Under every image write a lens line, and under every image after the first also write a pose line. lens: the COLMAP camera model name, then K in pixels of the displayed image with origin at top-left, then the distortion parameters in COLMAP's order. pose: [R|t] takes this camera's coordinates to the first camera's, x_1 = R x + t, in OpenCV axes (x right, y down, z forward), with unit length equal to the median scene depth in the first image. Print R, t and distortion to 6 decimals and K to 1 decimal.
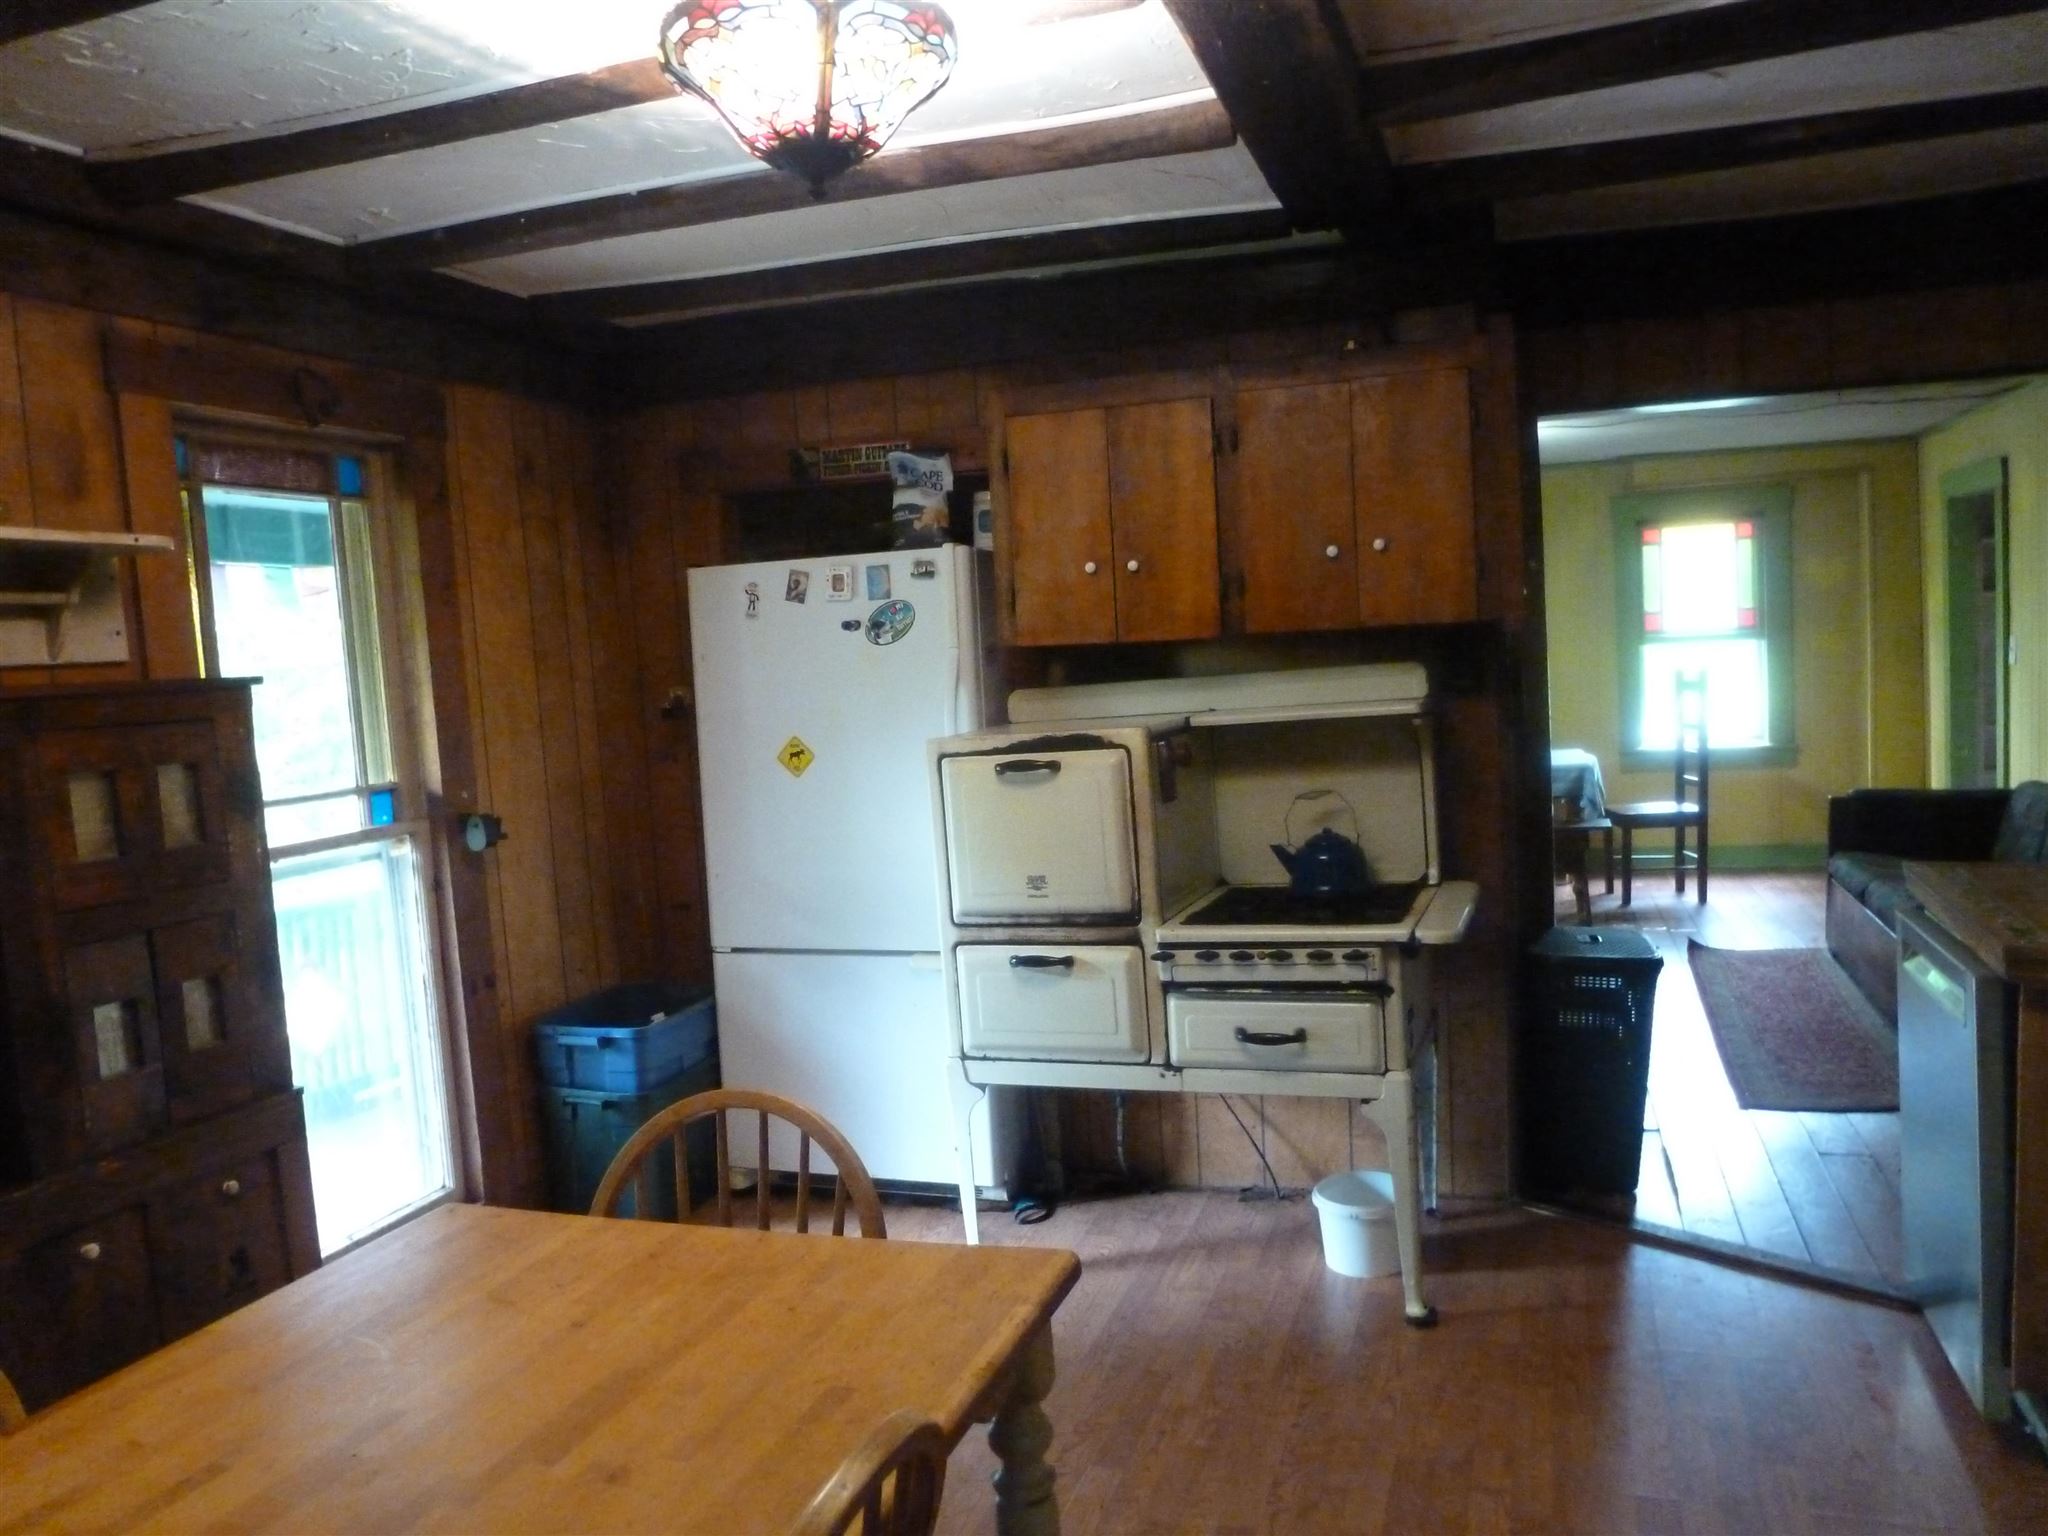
lens RADIAL K [[1464.2, 0, 1019.5], [0, 1464.2, 771.9], [0, 0, 1]] dist [-0.051316, -0.002213]
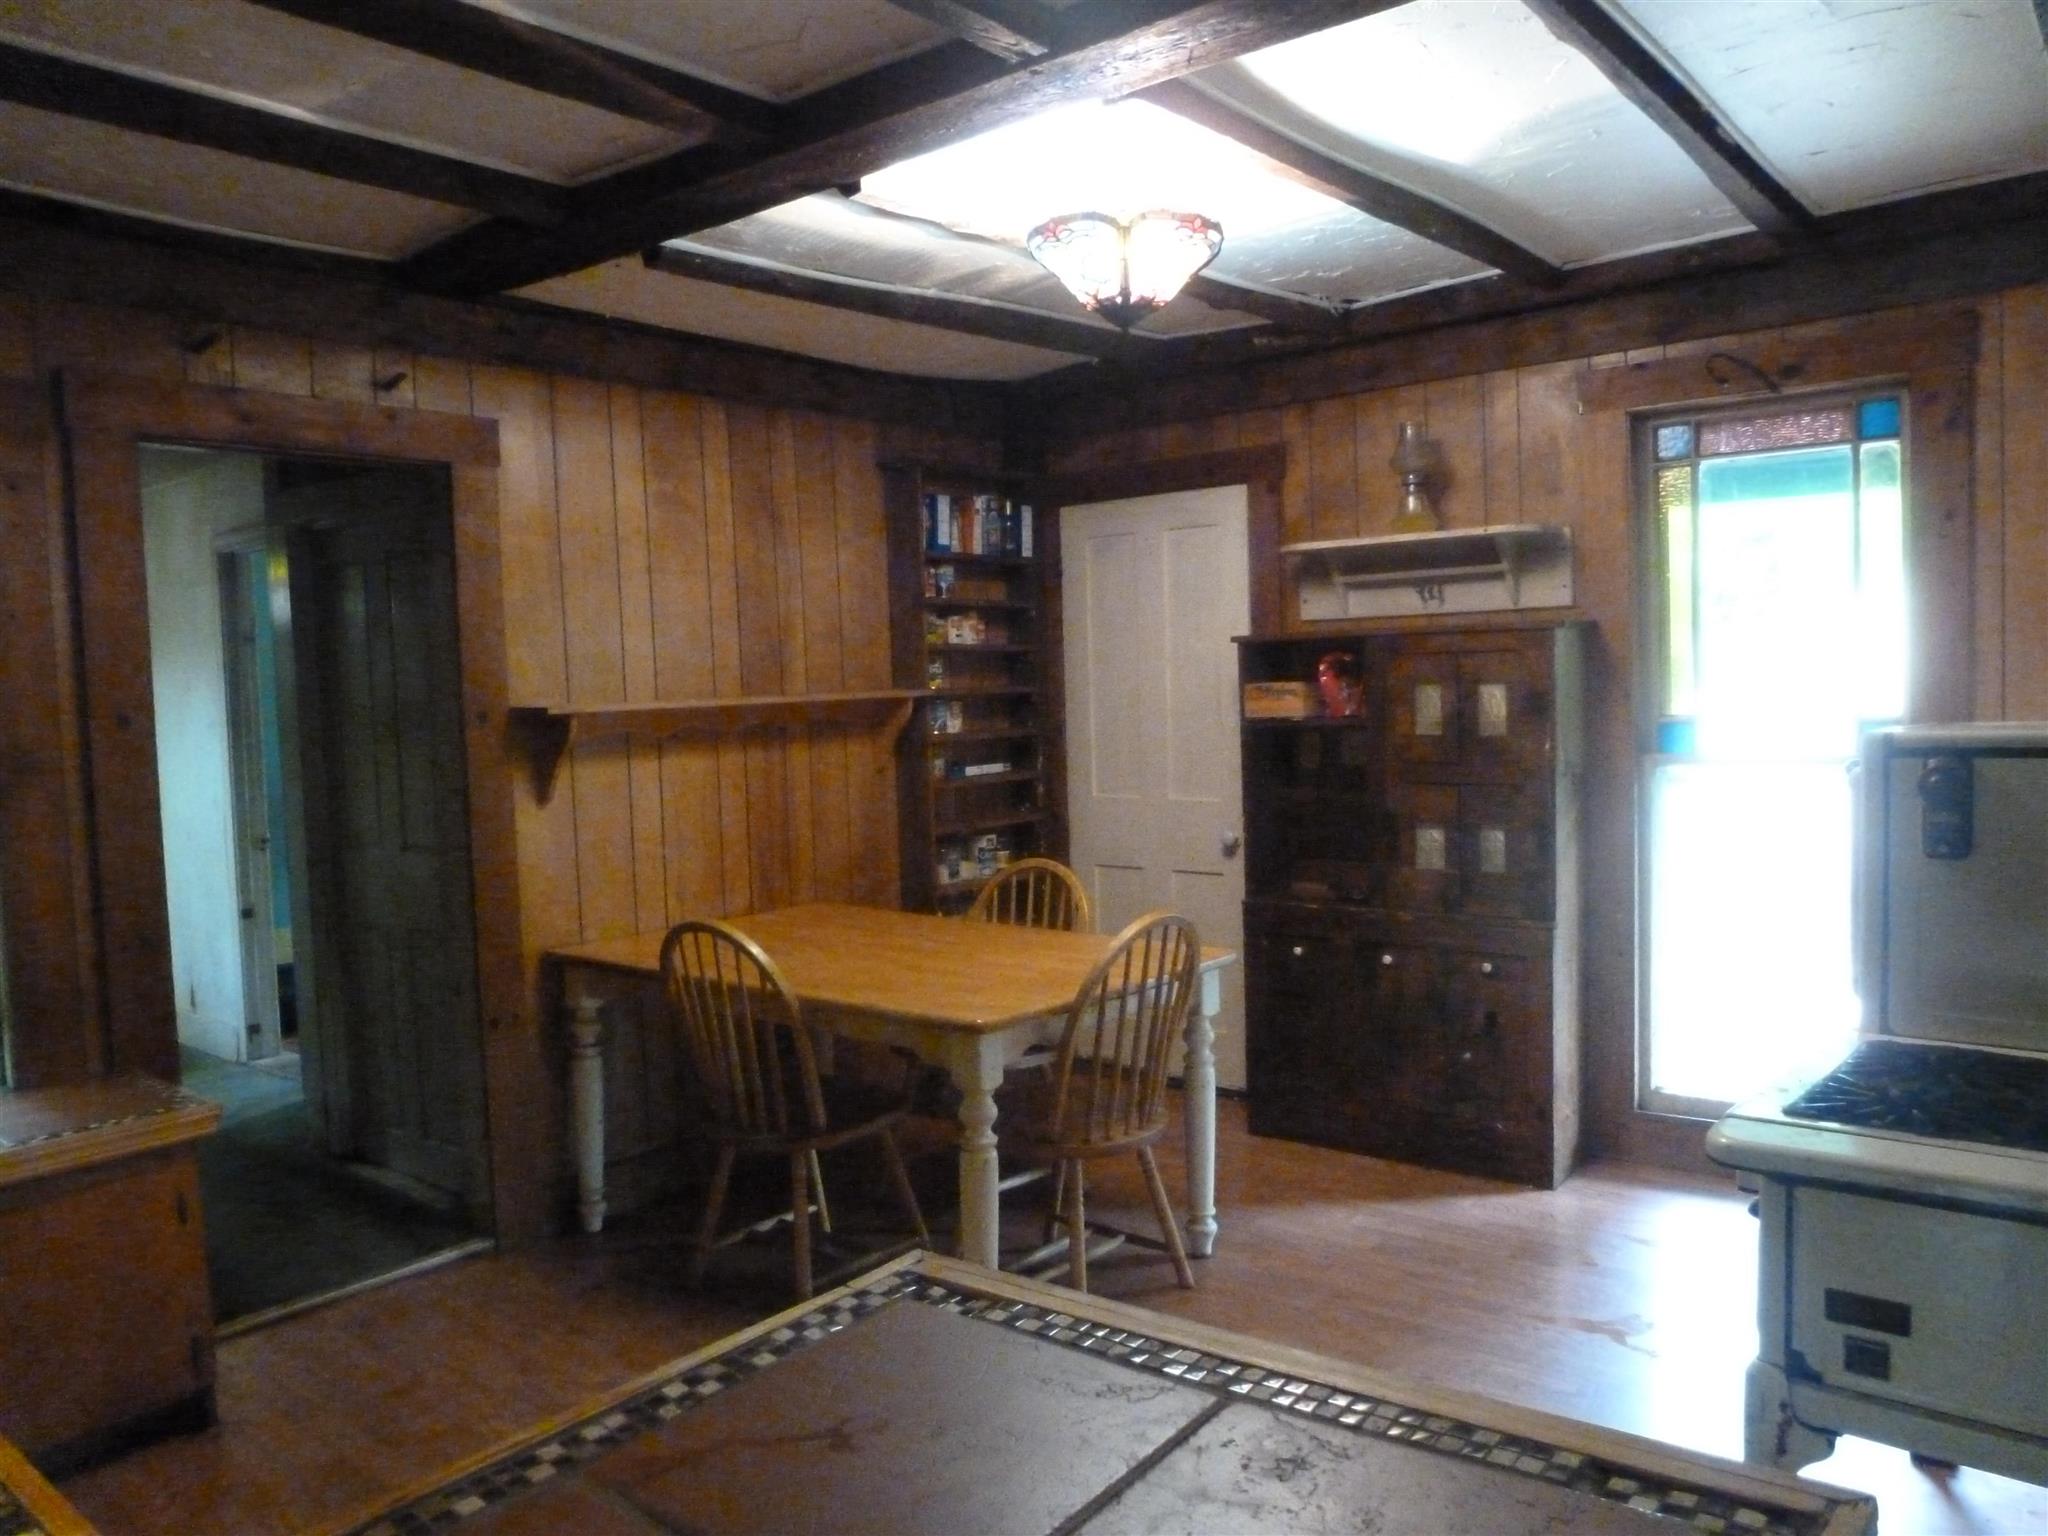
lens RADIAL K [[1464.2, 0, 1019.3], [0, 1464.2, 767.9], [0, 0, 1]] dist [-0.051316, -0.002213]
pose [[-0.329097, 0.133063, -0.934874, 0.983551], [-0.020588, 0.988776, 0.147982, -0.126896], [0.944072, 0.067947, -0.322664, 1.016880]]
